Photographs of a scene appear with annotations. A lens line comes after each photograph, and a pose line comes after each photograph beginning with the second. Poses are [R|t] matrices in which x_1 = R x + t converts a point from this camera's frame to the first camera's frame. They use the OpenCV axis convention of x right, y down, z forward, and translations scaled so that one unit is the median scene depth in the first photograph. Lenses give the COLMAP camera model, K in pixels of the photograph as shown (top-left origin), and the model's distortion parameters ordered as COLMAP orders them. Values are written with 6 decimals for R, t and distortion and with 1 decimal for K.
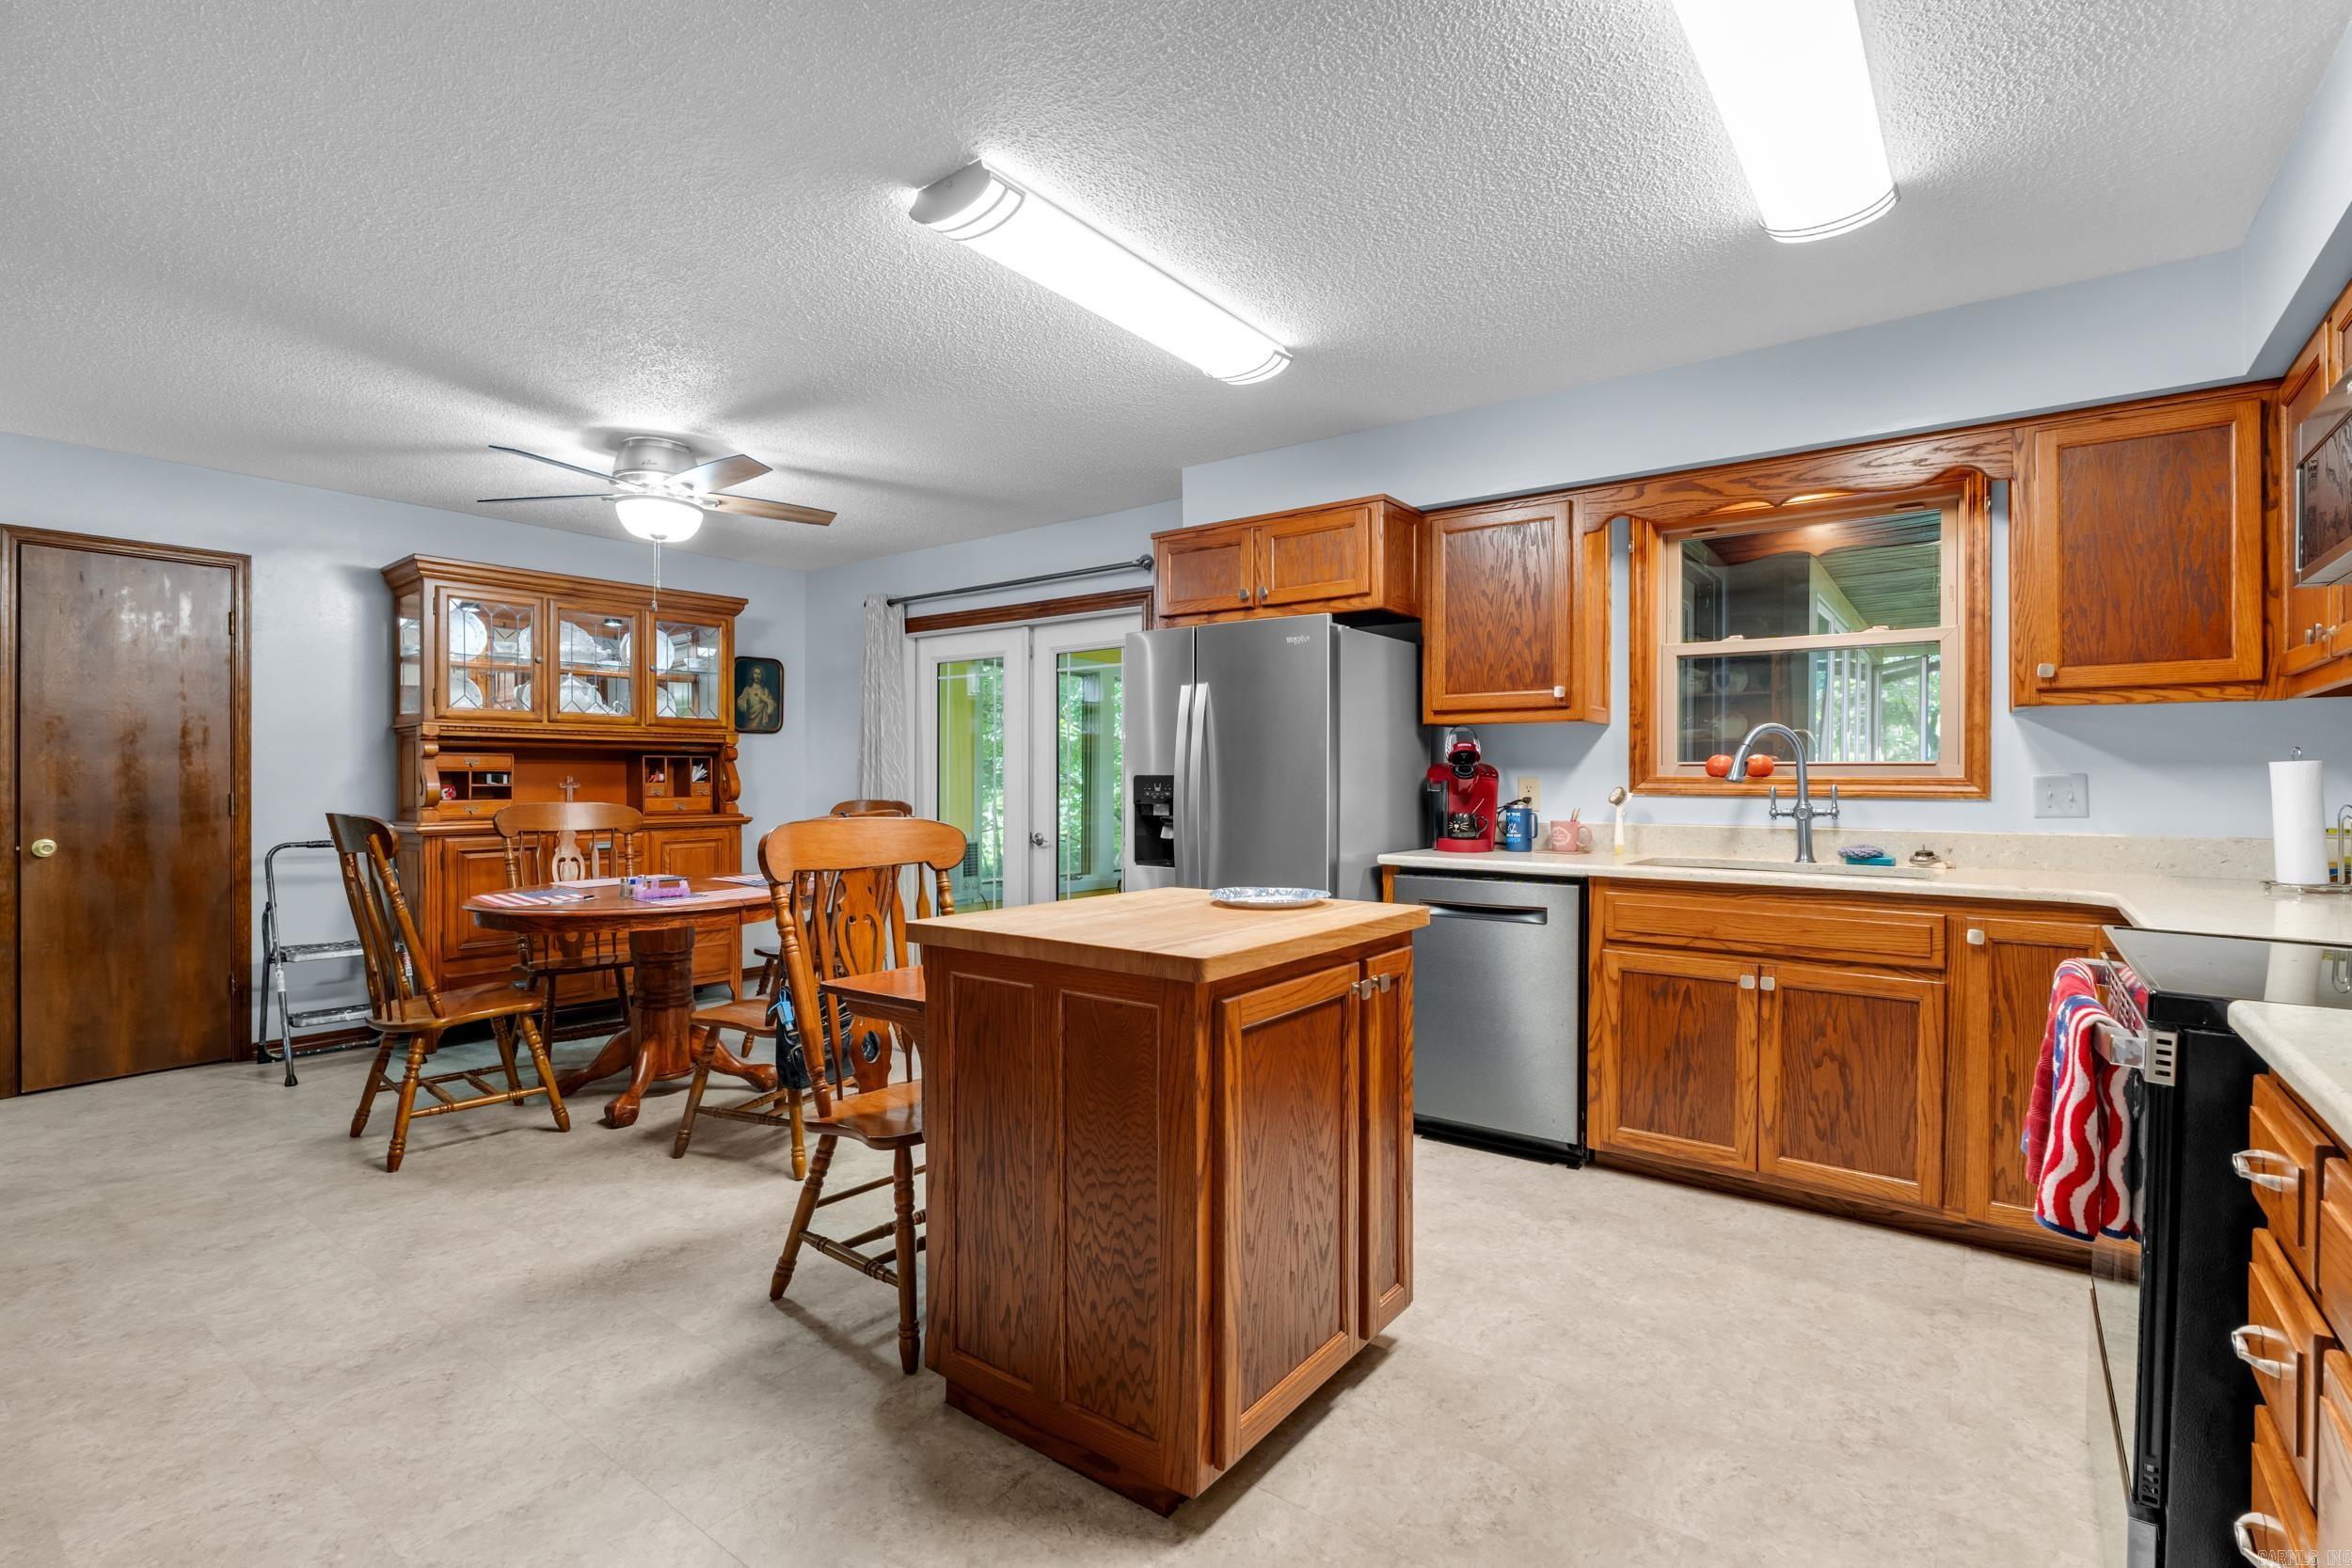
lens RADIAL K [[1094.5, 0, 1183.4], [0, 1094.5, 775.4], [0, 0, 1]] dist [-0.000153, -0.001181]
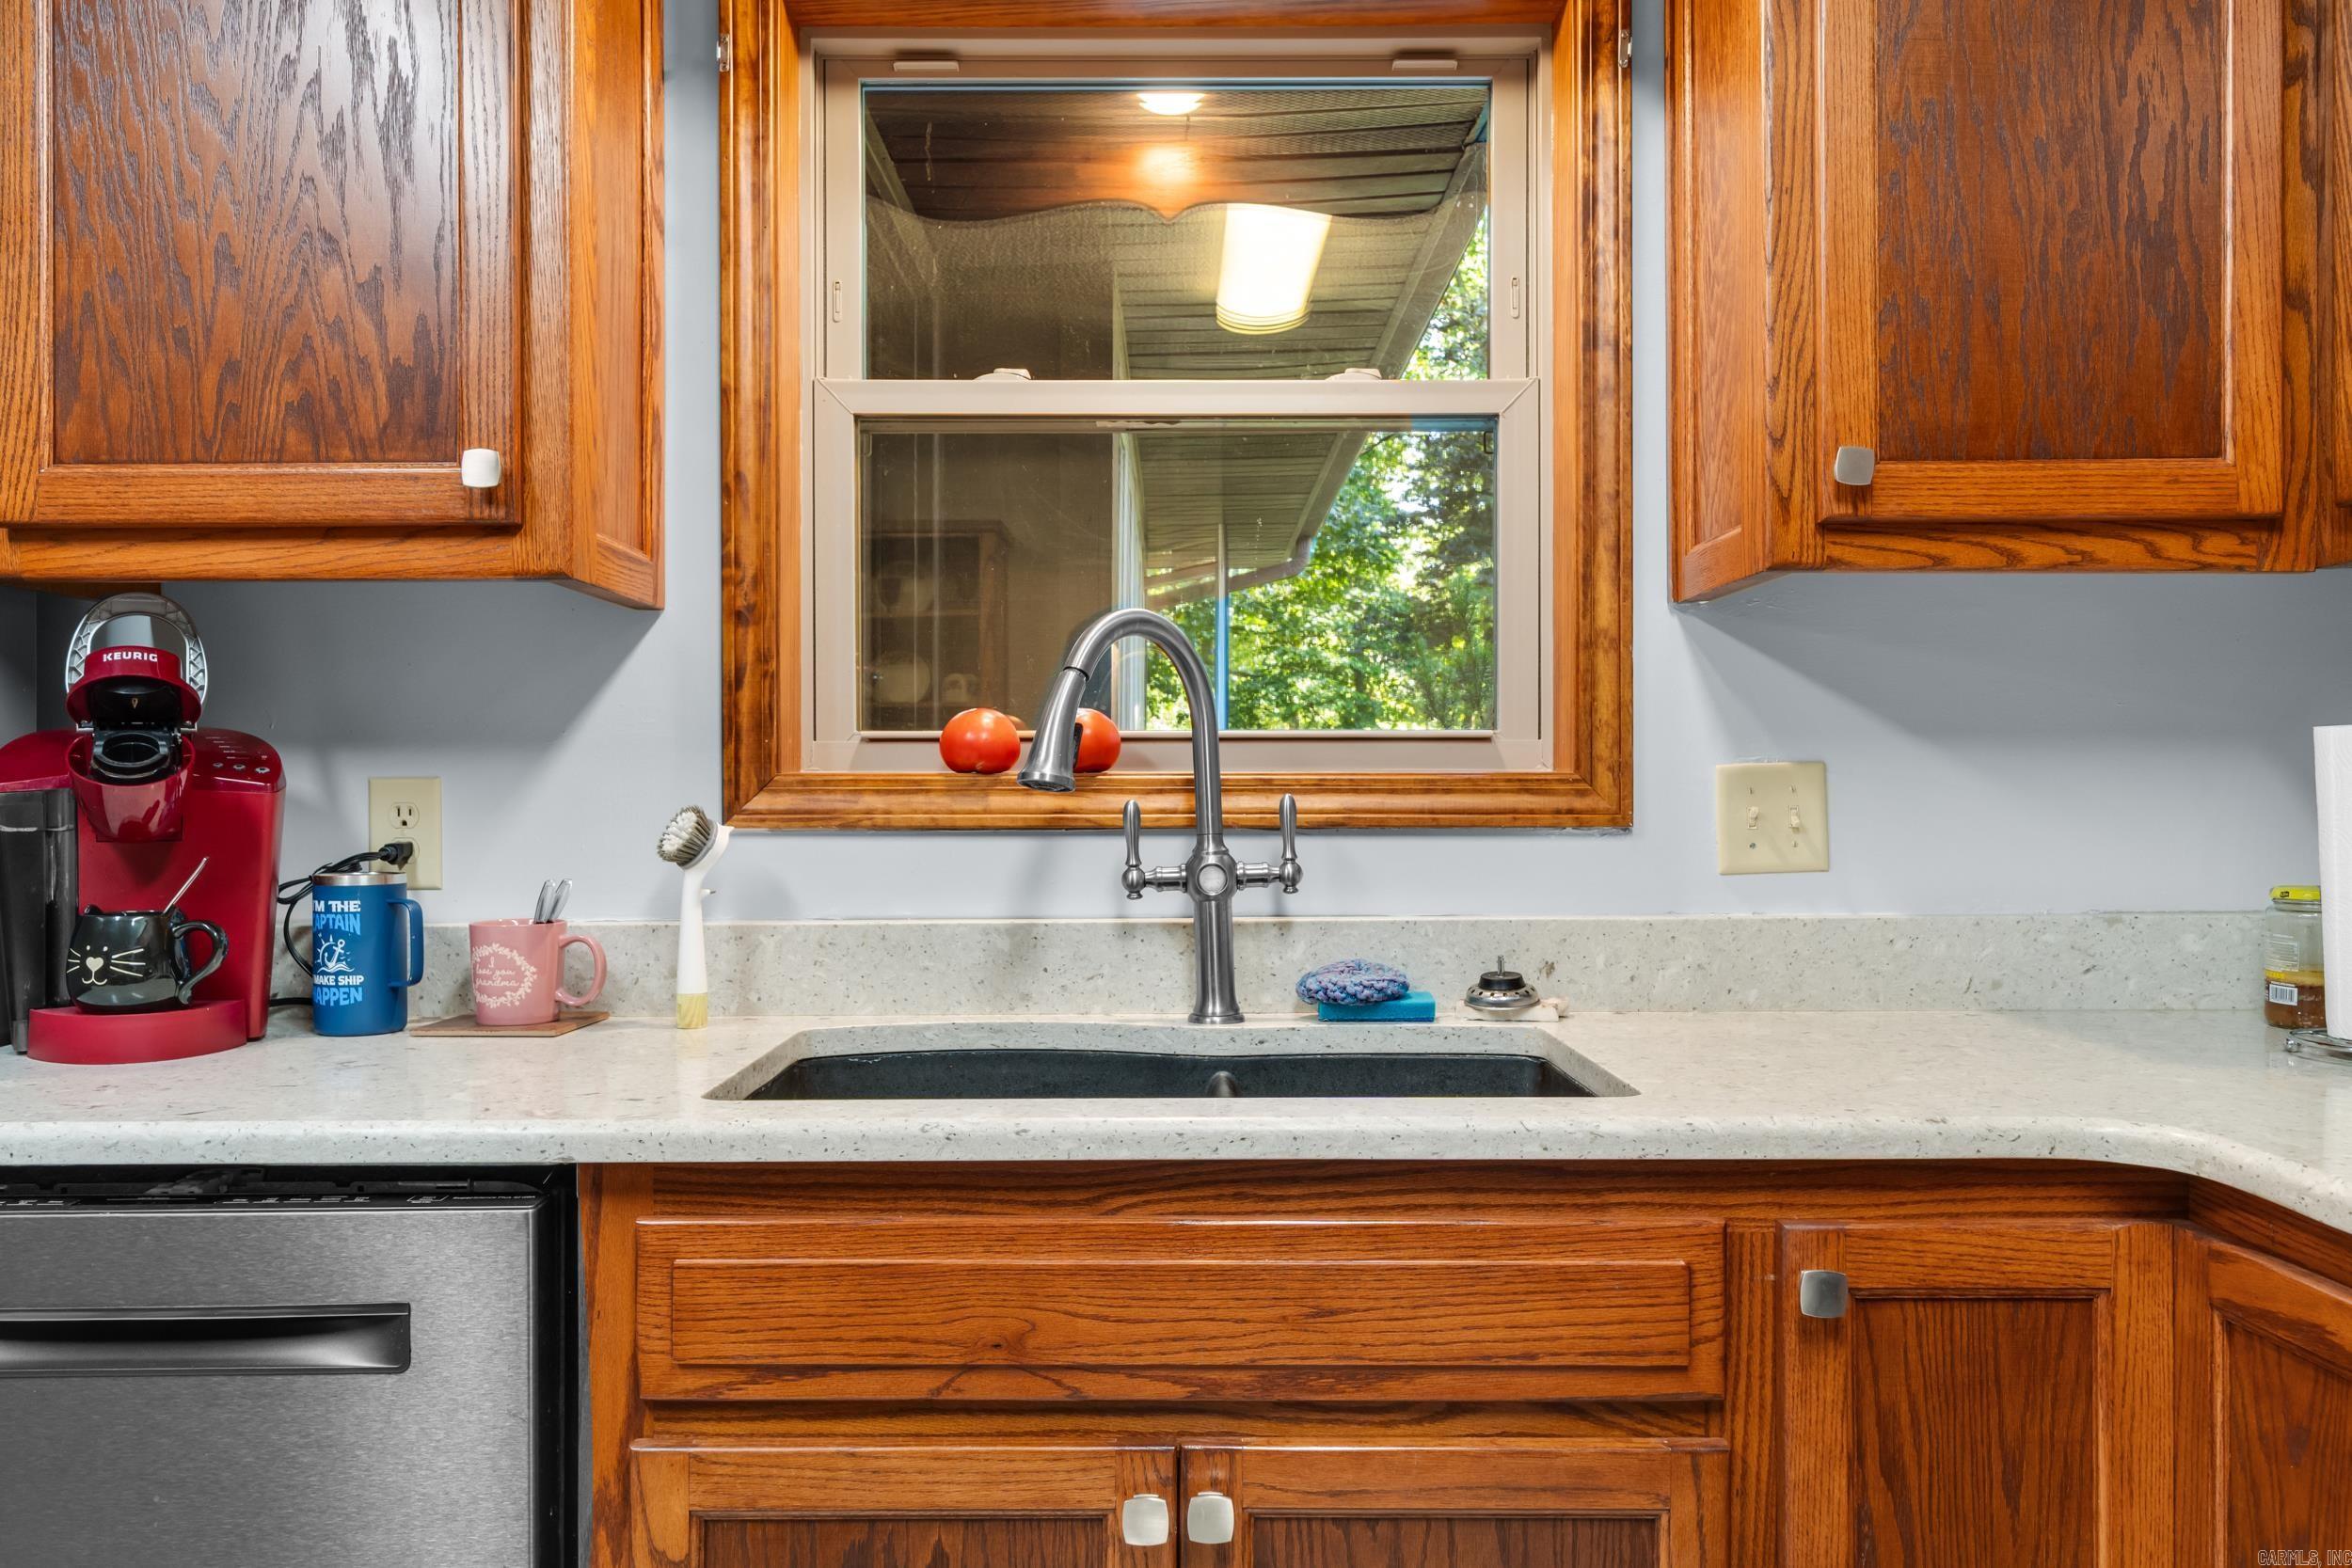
lens RADIAL K [[1706.1, 0, 1173.6], [0, 1706.1, 781.9], [0, 0, 1]] dist [-0.003007, -0.005414]
pose [[0.796036, -0.005630, 0.605223, 0.241726], [0.004415, 0.999984, 0.003495, 0.002649], [-0.605234, -0.000110, 0.796048, 0.599839]]
